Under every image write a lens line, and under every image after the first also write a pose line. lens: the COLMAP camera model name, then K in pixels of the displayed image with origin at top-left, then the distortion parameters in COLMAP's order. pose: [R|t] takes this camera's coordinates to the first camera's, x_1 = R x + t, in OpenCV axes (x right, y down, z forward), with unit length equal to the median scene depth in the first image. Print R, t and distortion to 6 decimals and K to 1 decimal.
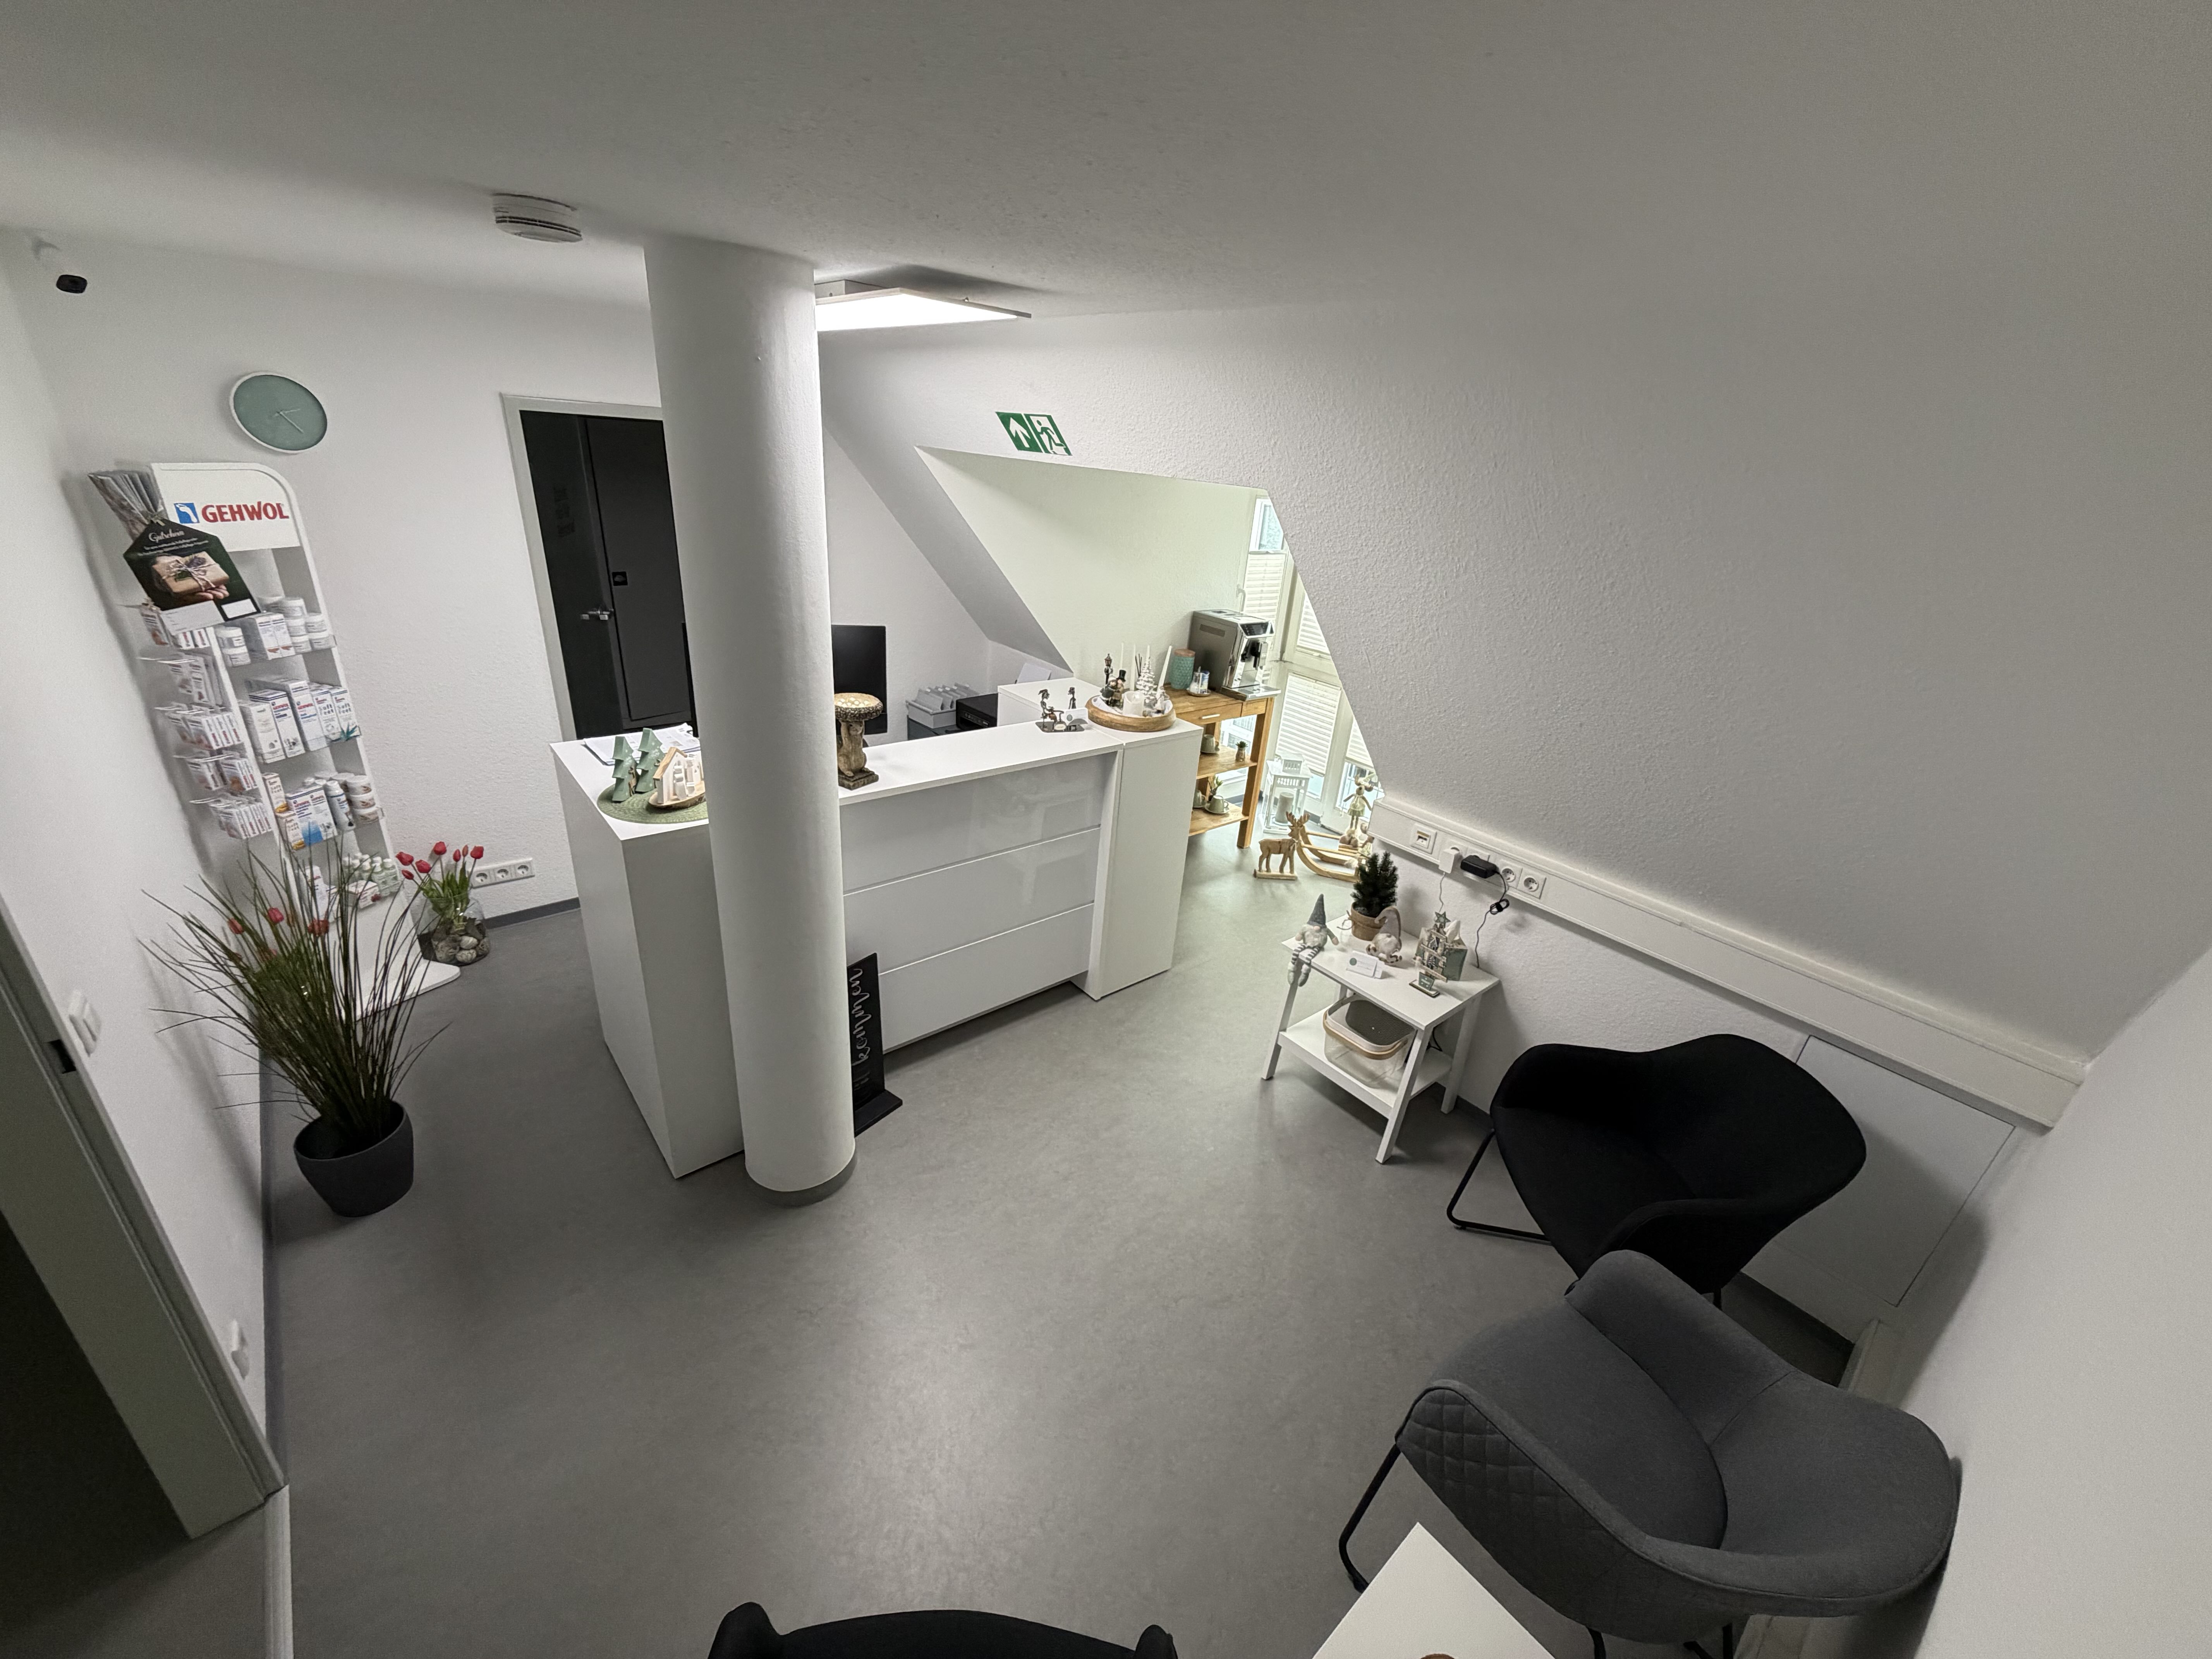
lens RADIAL K [[882.1, 0, 1106.0], [0, 882.1, 829.5], [0, 0, 1]] dist [0.000395, 0.000021]
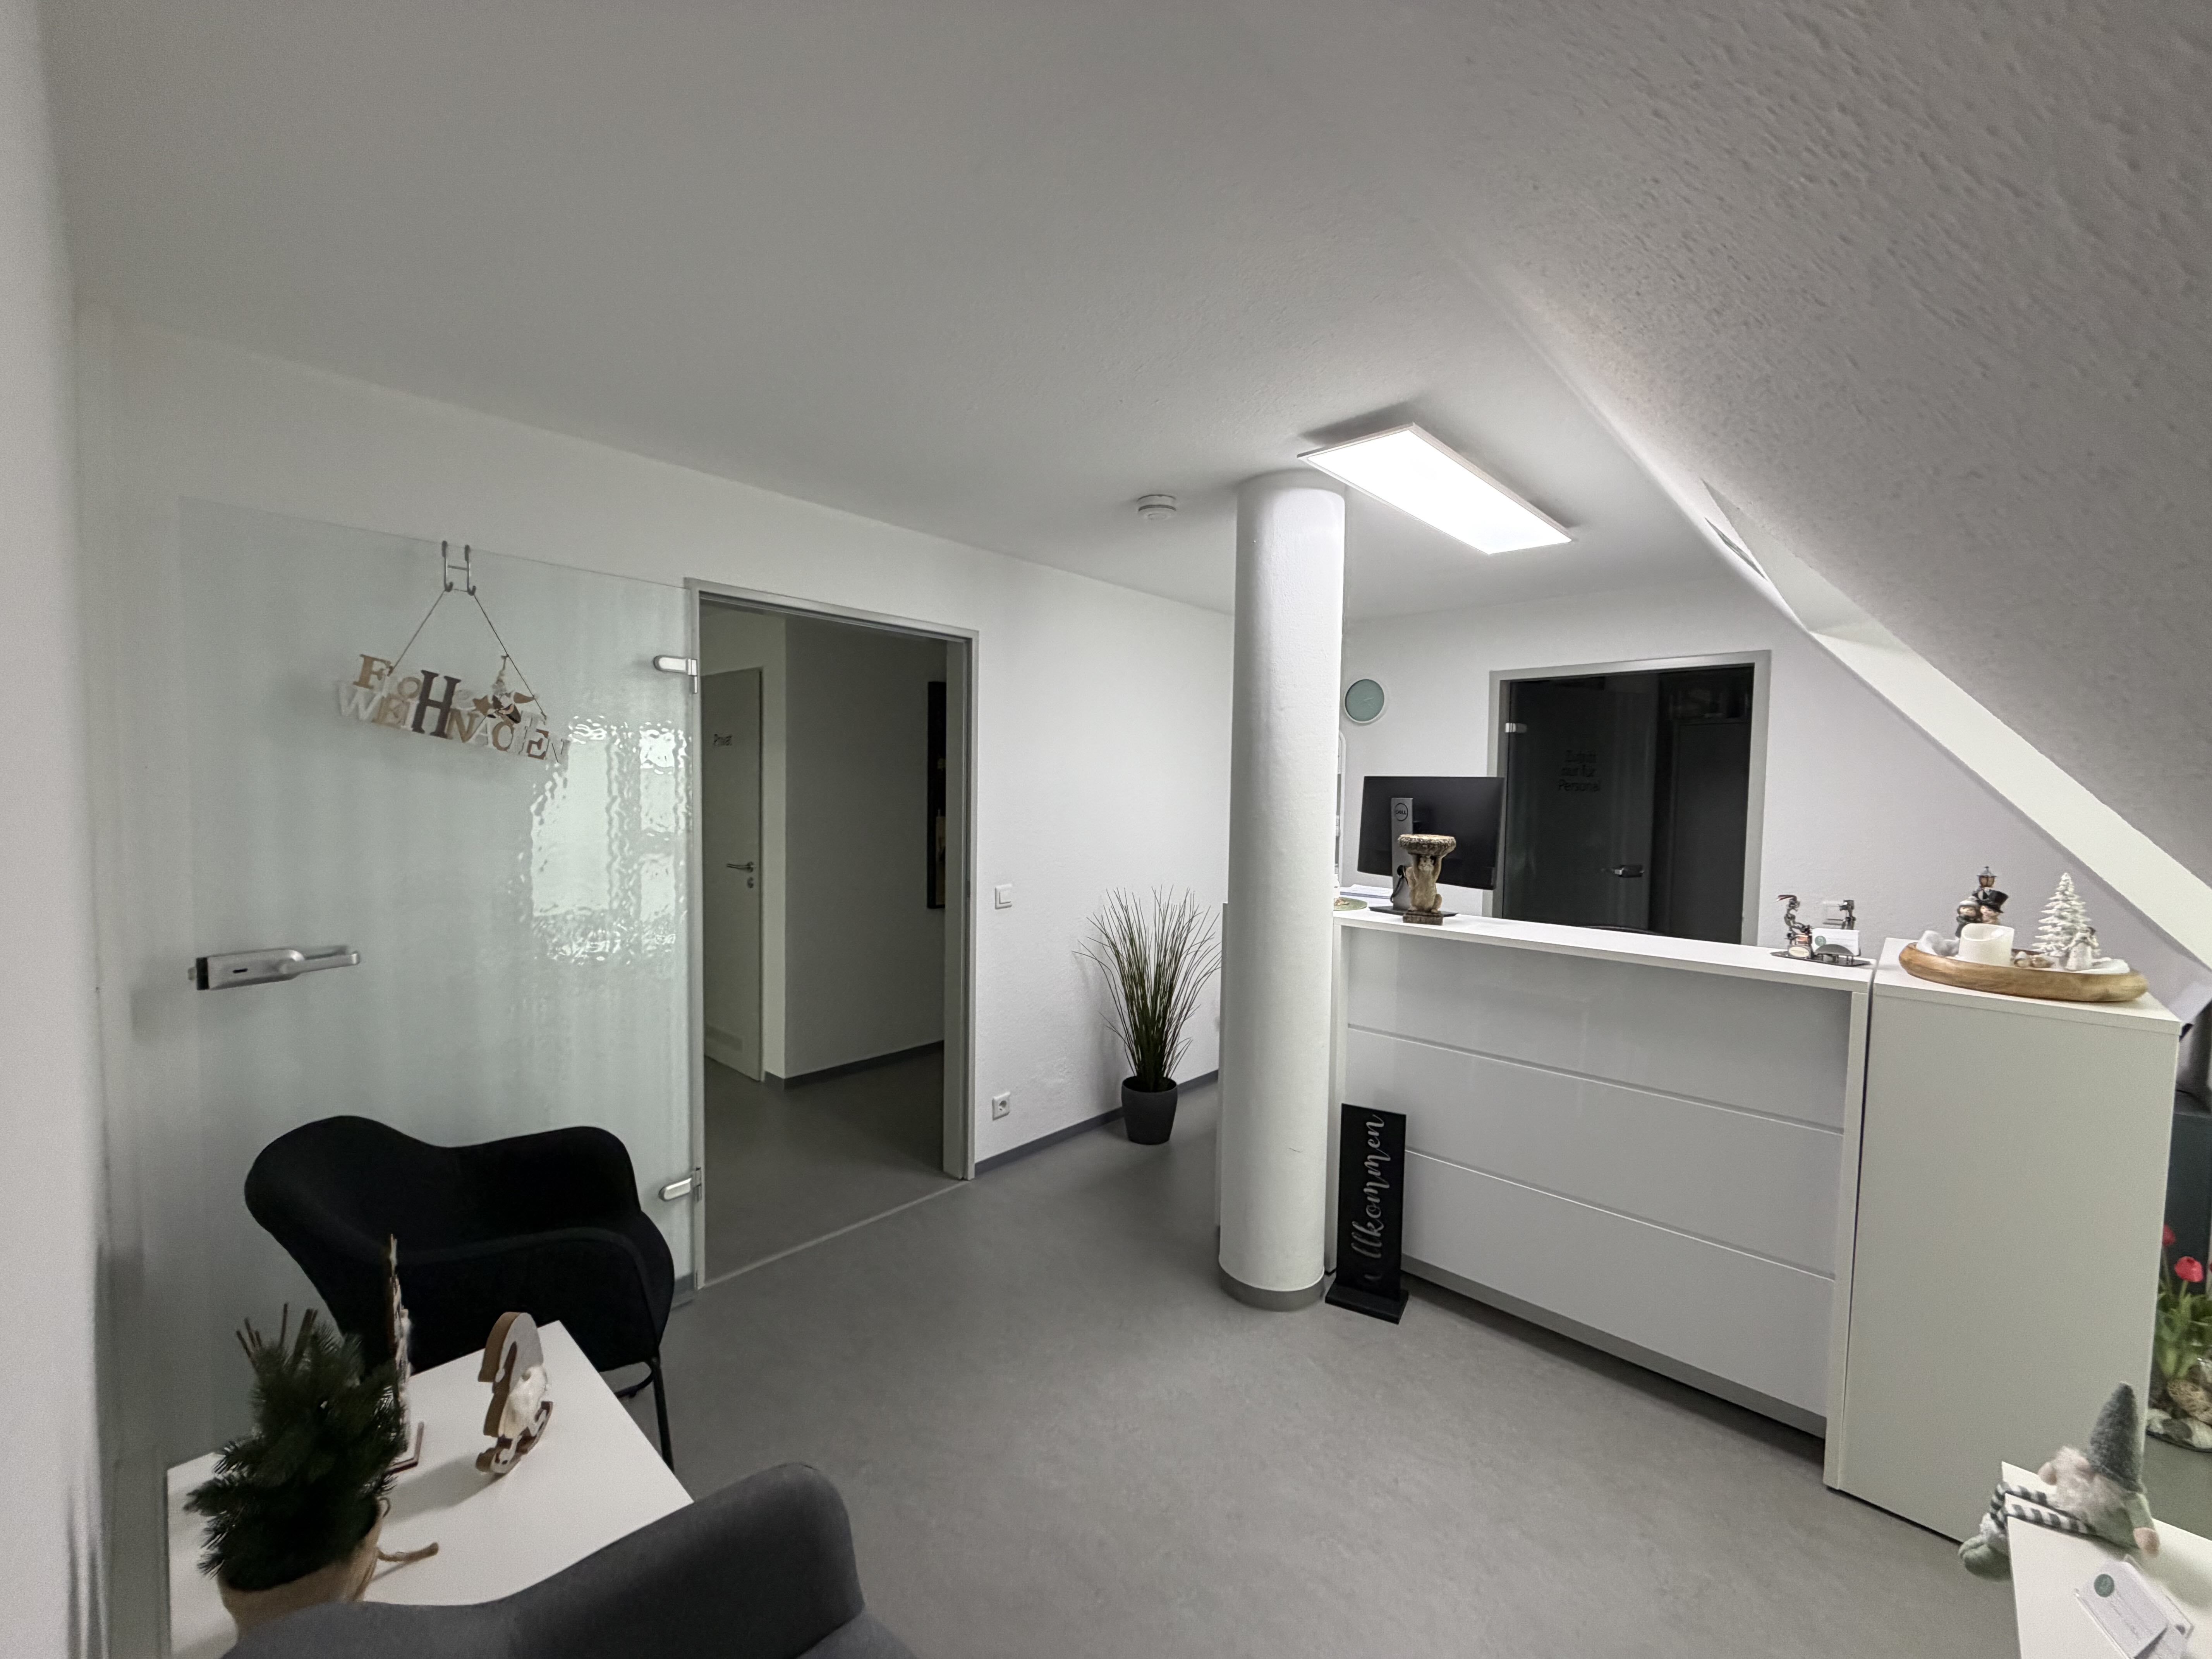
lens RADIAL K [[882.1, 0, 1106.0], [0, 882.1, 829.5], [0, 0, 1]] dist [0.000395, 0.000021]
pose [[0.118711, -0.030534, -0.992459, 0.544840], [-0.410046, 0.908808, -0.077007, 0.061166], [0.904306, 0.416096, 0.095365, 0.451279]]
